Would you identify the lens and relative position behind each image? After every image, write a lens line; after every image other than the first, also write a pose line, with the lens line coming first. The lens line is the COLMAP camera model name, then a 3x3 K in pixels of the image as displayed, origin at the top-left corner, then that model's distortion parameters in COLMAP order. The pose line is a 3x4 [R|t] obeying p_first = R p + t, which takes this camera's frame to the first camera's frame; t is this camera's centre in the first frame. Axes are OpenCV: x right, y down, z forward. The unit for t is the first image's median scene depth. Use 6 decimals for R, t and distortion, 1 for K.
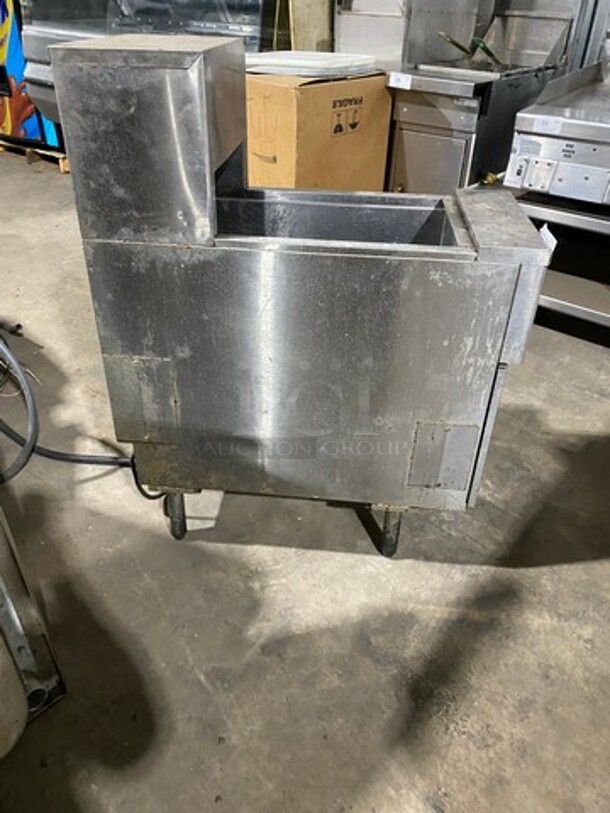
lens RADIAL K [[616.6, 0, 297.3], [0, 616.6, 404.3], [0, 0, 1]] dist [0.004106, -0.001940]
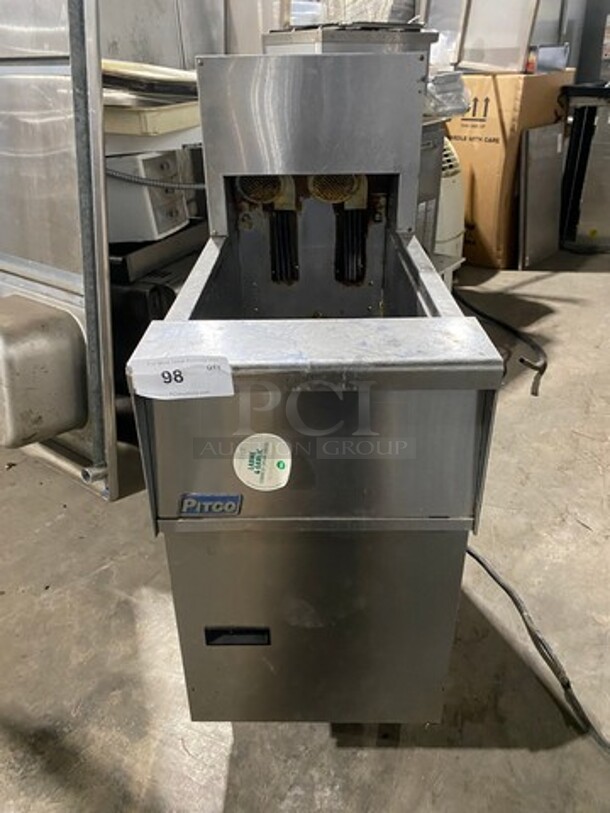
lens RADIAL K [[616.6, 0, 297.3], [0, 616.6, 404.3], [0, 0, 1]] dist [0.004106, -0.001940]
pose [[0.093443, 0.472472, -0.876378, 0.742275], [-0.549107, 0.758710, 0.350487, -0.398219], [0.830512, 0.448475, 0.330334, 0.742628]]
